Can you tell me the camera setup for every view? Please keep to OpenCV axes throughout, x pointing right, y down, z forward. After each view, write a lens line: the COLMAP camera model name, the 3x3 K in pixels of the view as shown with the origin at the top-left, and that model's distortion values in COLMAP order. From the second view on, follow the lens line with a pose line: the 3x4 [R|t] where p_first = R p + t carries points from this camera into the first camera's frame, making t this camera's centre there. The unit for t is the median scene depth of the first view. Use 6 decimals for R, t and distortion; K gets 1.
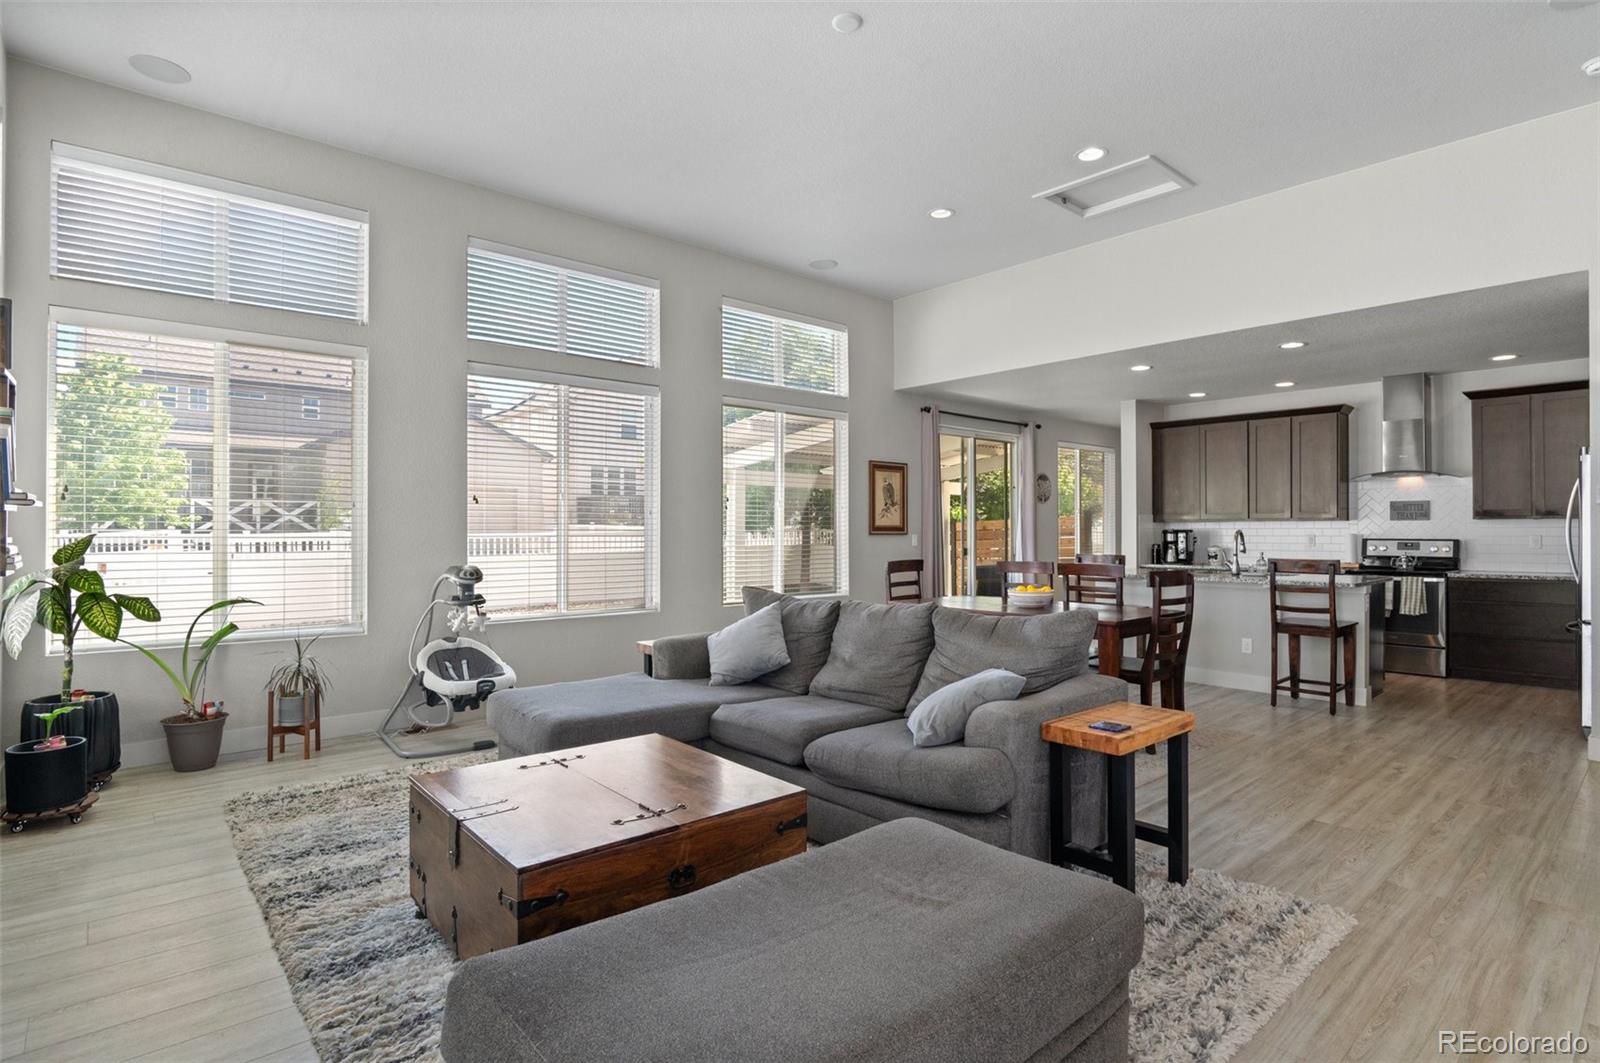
lens RADIAL K [[795.2, 0, 805.7], [0, 795.2, 529.8], [0, 0, 1]] dist [-0.016886, 0.000388]
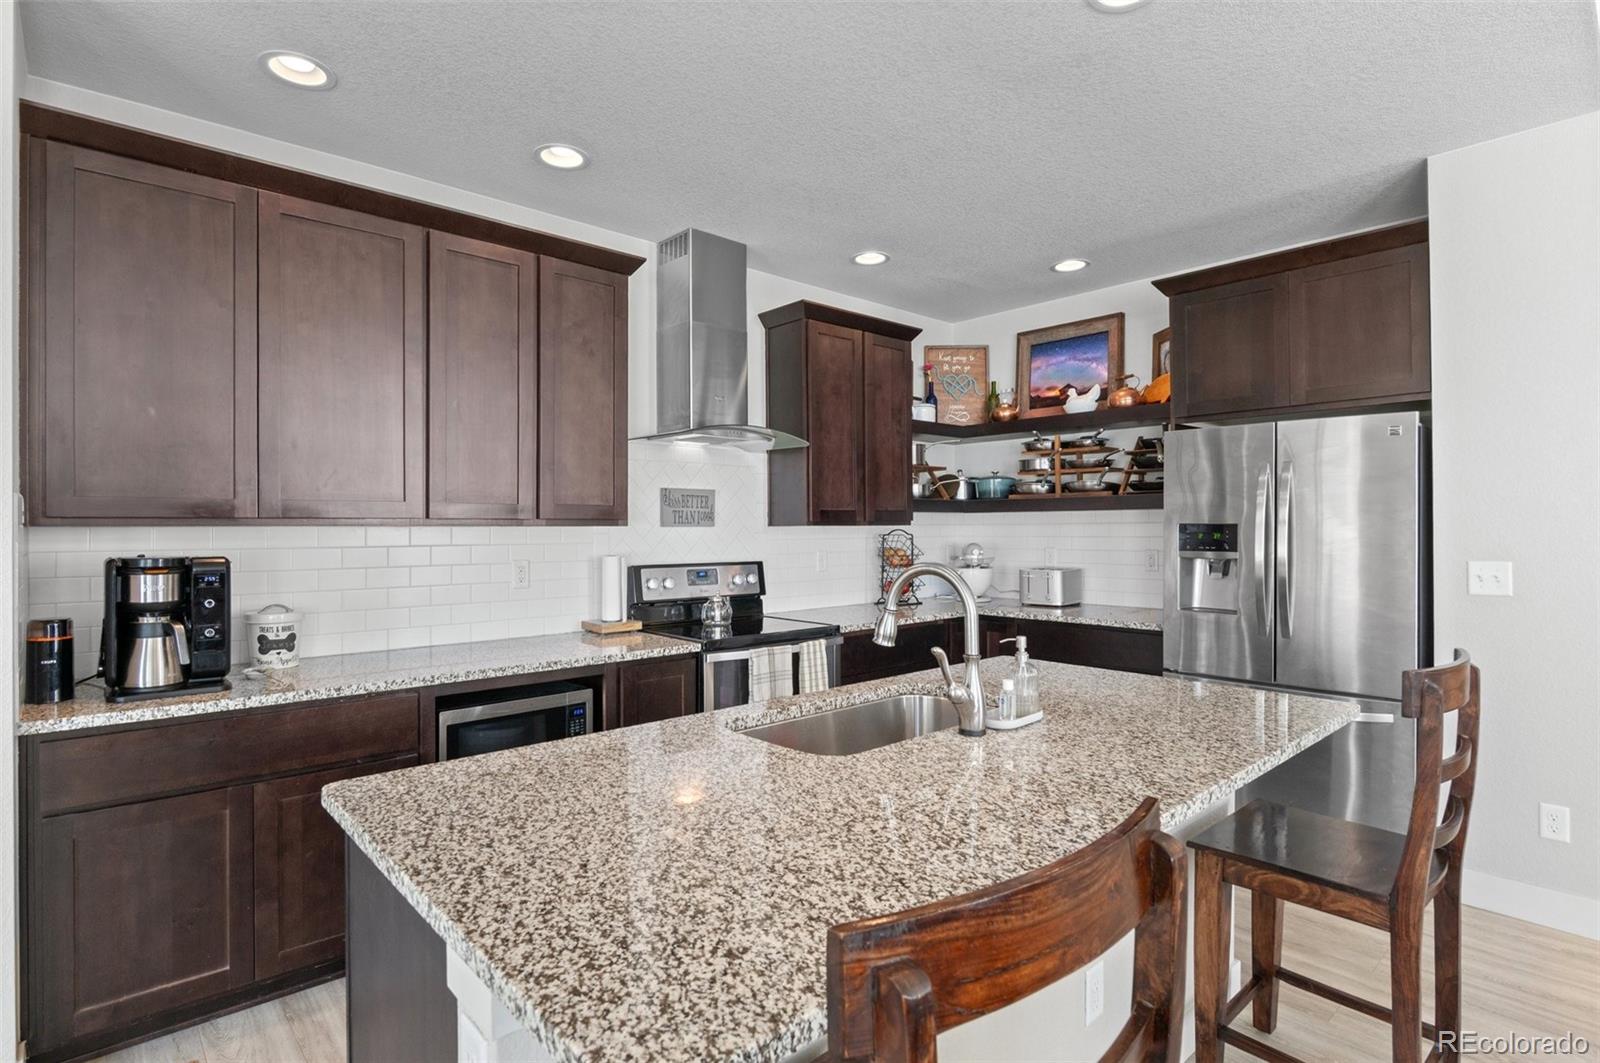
lens RADIAL K [[795.2, 0, 794.6], [0, 795.2, 525.0], [0, 0, 1]] dist [-0.016886, 0.000388]
pose [[-0.009166, 0.005765, 0.999941, 0.248605], [0.003227, 0.999978, -0.005736, -0.009768], [-0.999953, 0.003174, -0.009185, 0.935320]]
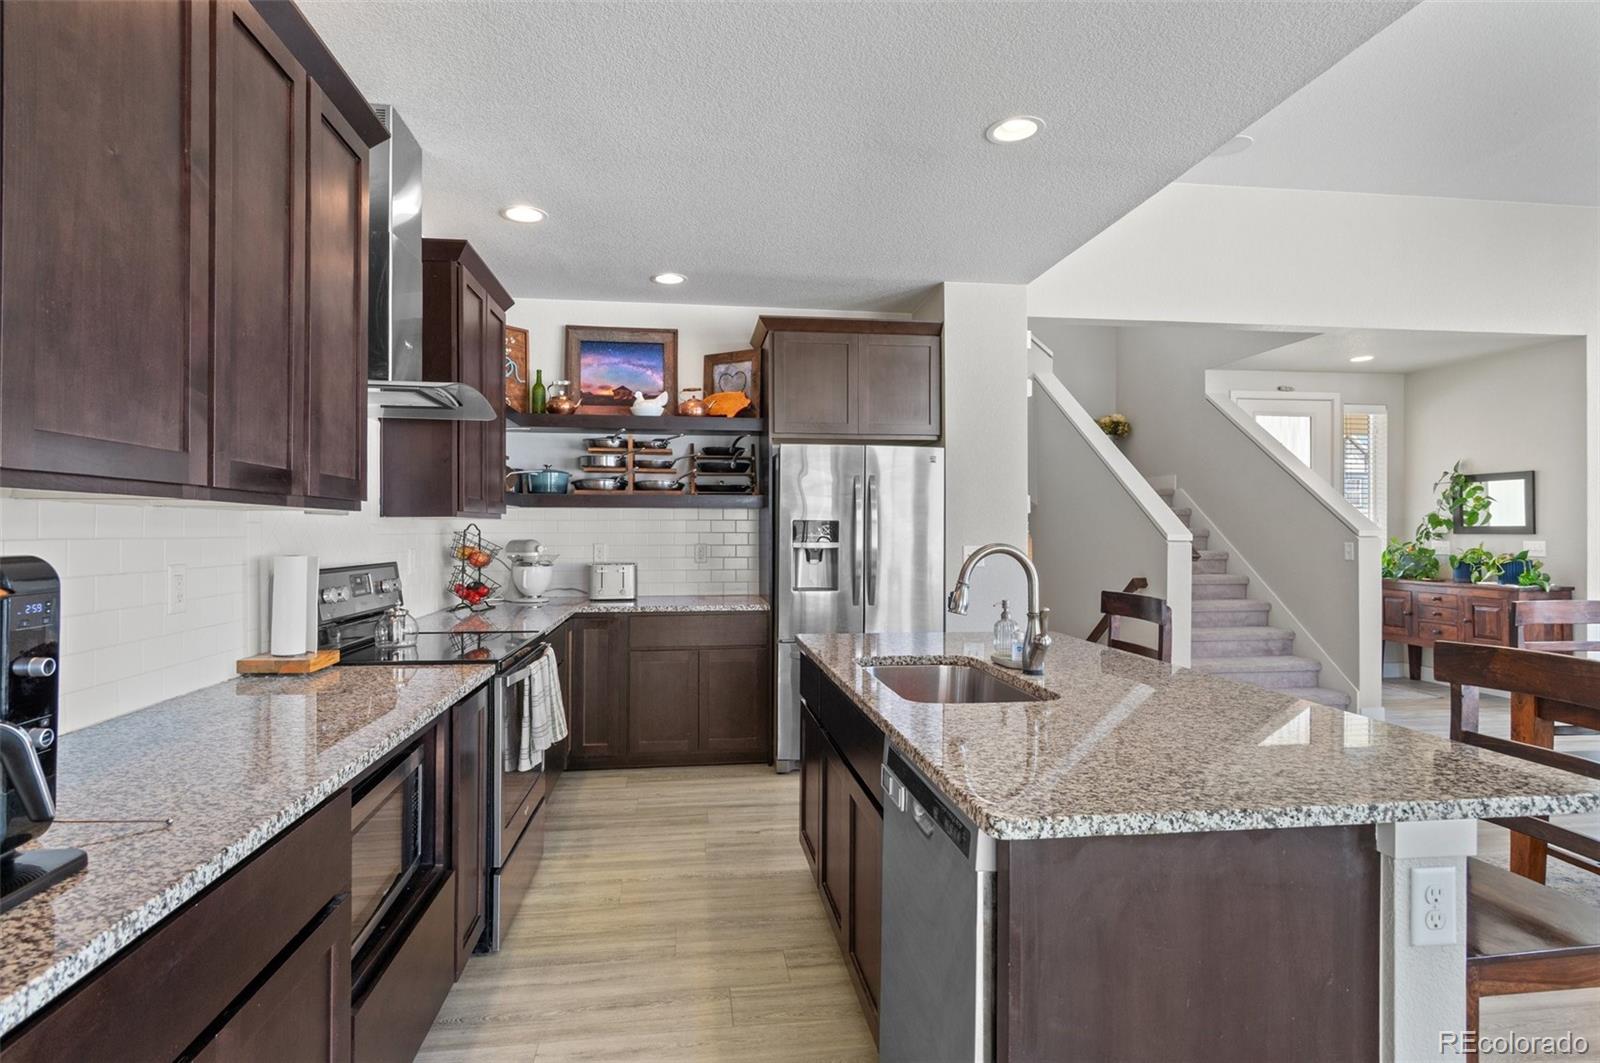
lens RADIAL K [[817.7, 0, 796.1], [0, 817.7, 527.3], [0, 0, 1]] dist [-0.001848, -0.003546]
pose [[-0.827713, 0.001558, 0.561149, 0.376007], [-0.001390, 0.999987, -0.004827, -0.004801], [-0.561149, -0.004775, -0.827701, 1.186819]]
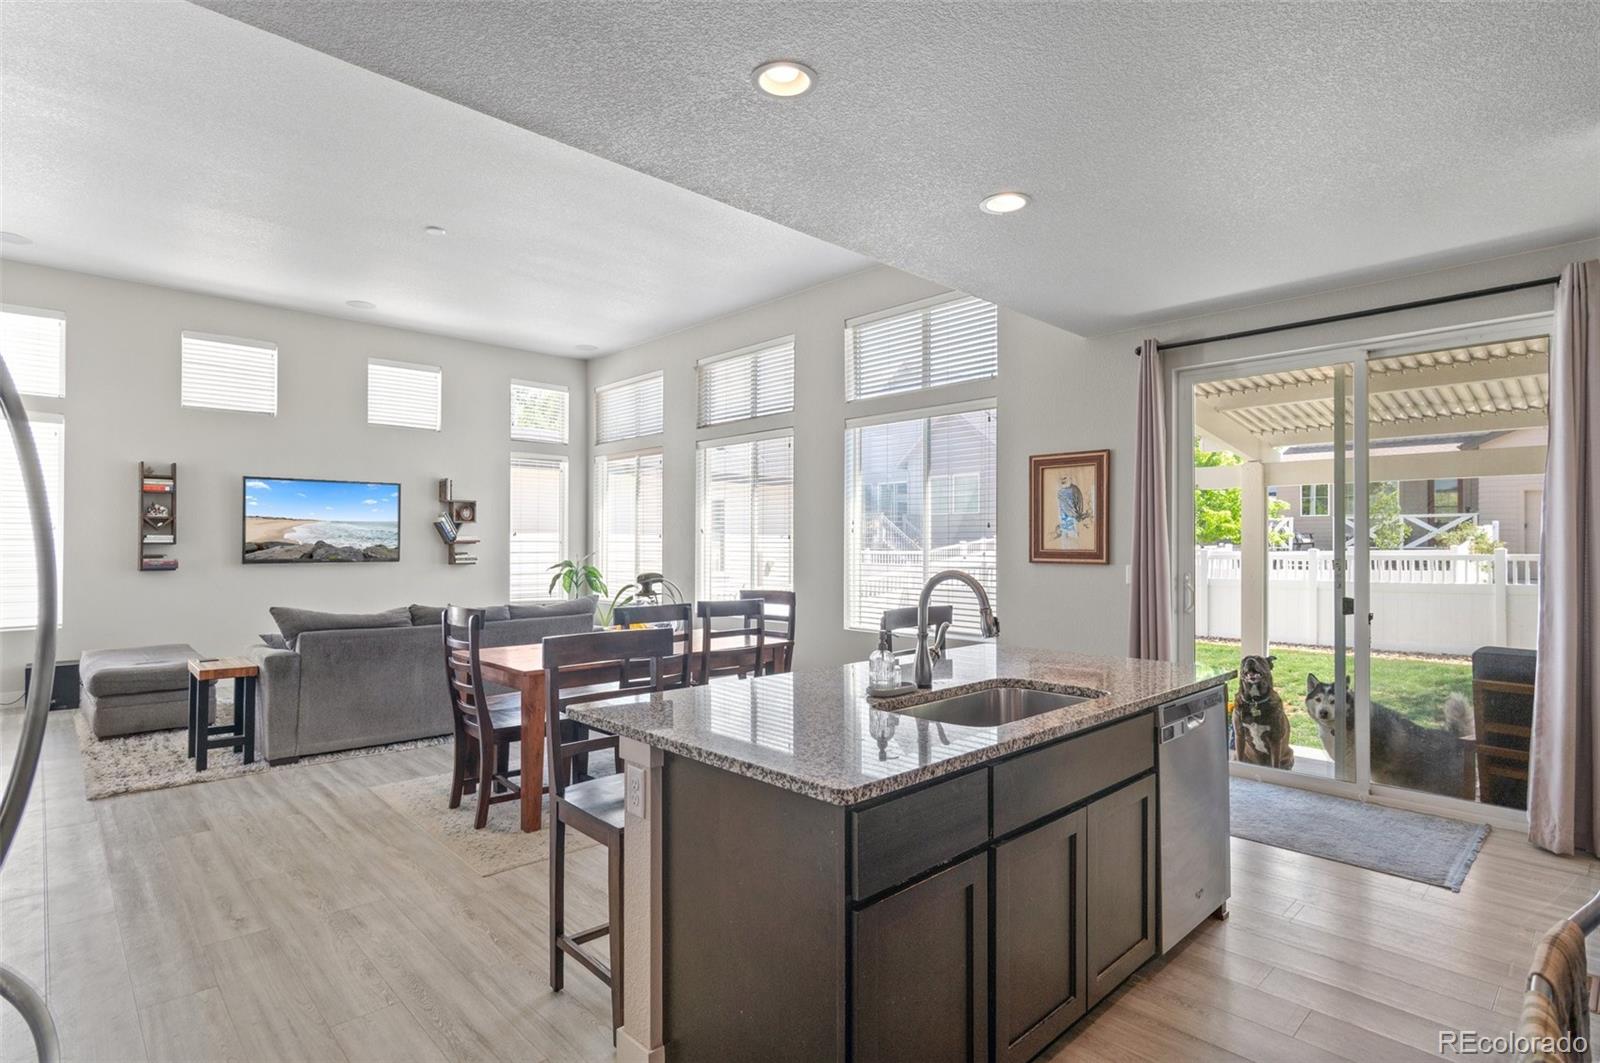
lens RADIAL K [[795.2, 0, 809.1], [0, 795.2, 547.3], [0, 0, 1]] dist [-0.016886, 0.000388]
pose [[0.055153, 0.004896, -0.998466, 0.814030], [-0.002258, 0.999986, 0.004779, -0.010551], [0.998475, 0.001991, 0.055164, 0.813822]]
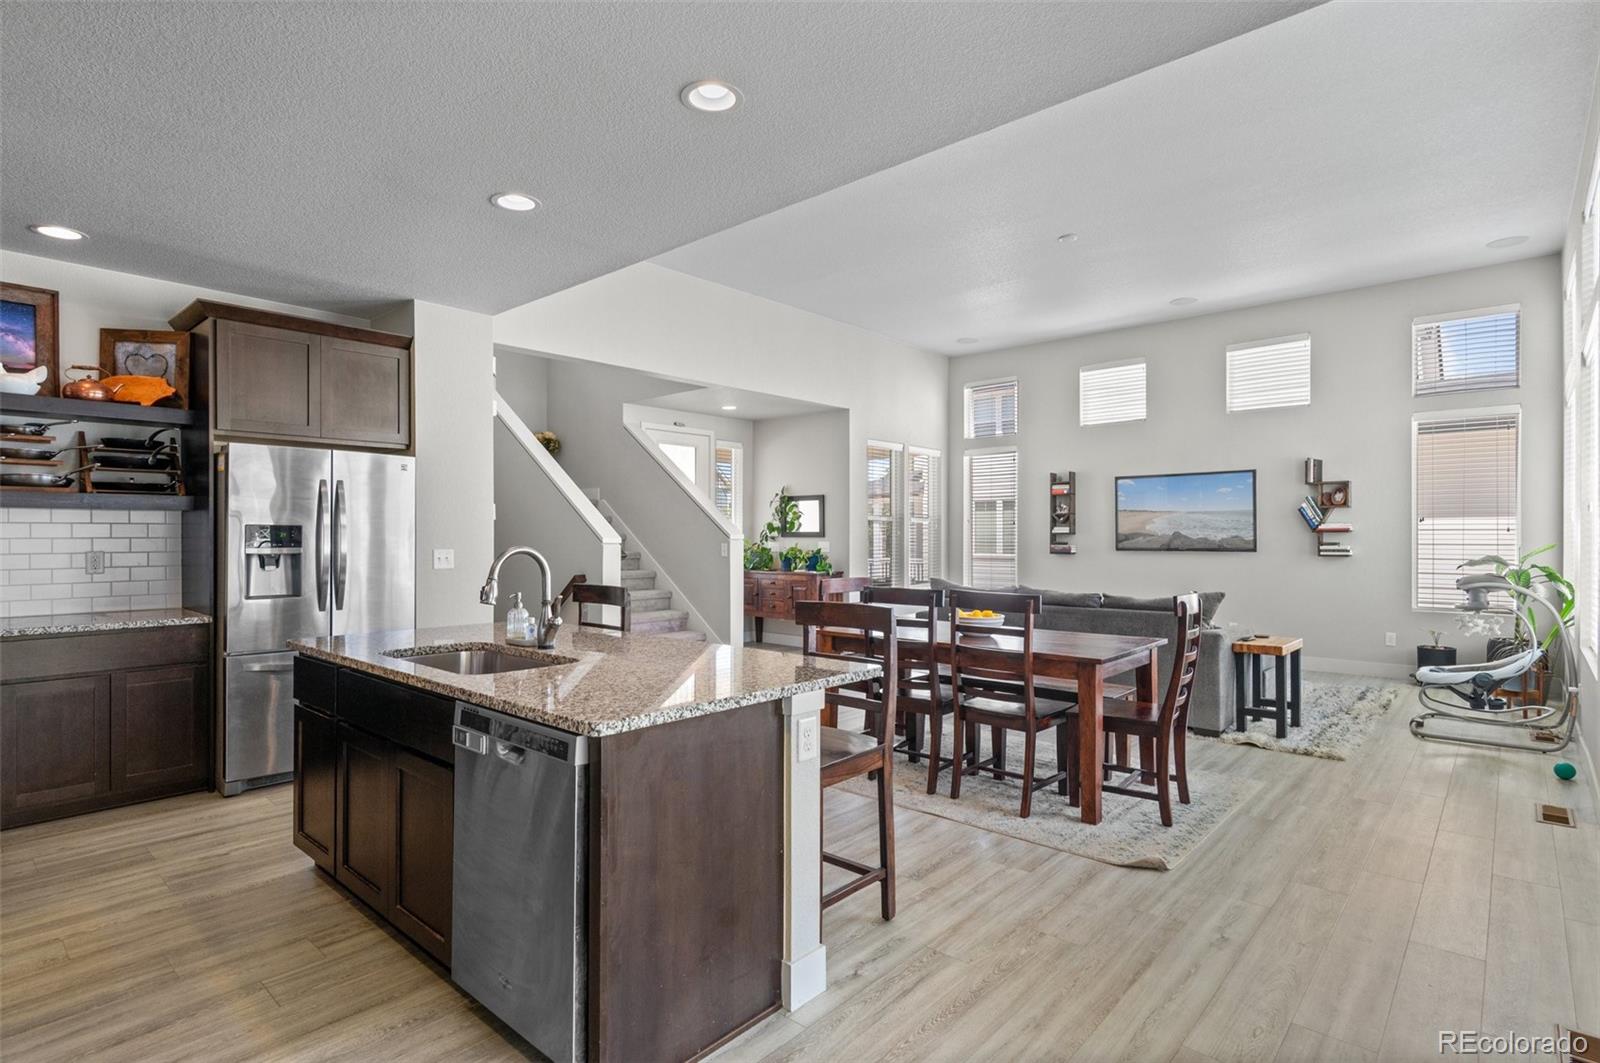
lens RADIAL K [[795.2, 0, 788.1], [0, 795.2, 539.7], [0, 0, 1]] dist [-0.016886, 0.000388]
pose [[-0.994269, 0.000487, -0.106908, 0.403198], [-0.000058, 0.999987, 0.005095, -0.005213], [0.106909, 0.005072, -0.994256, 1.280782]]
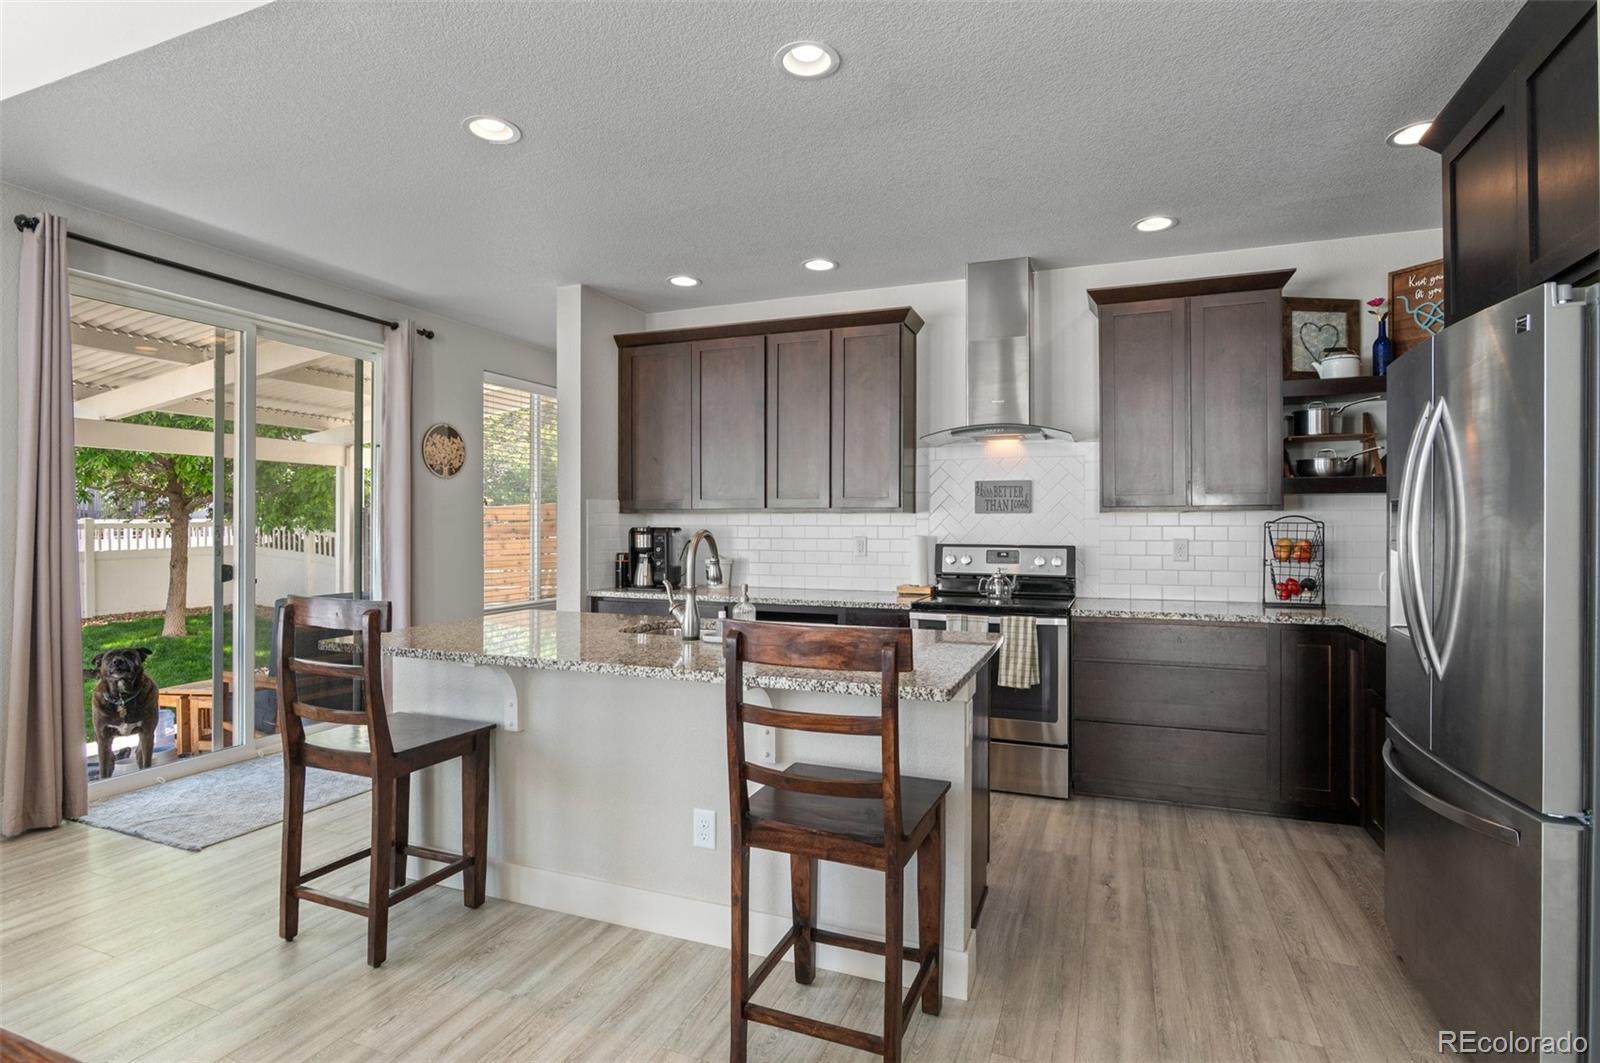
lens RADIAL K [[795.2, 0, 798.0], [0, 795.2, 523.5], [0, 0, 1]] dist [-0.016886, 0.000388]
pose [[0.891230, 0.004517, 0.453529, 0.358844], [-0.003828, 0.999990, -0.002437, -0.002182], [-0.453536, 0.000435, 0.891238, 0.537592]]
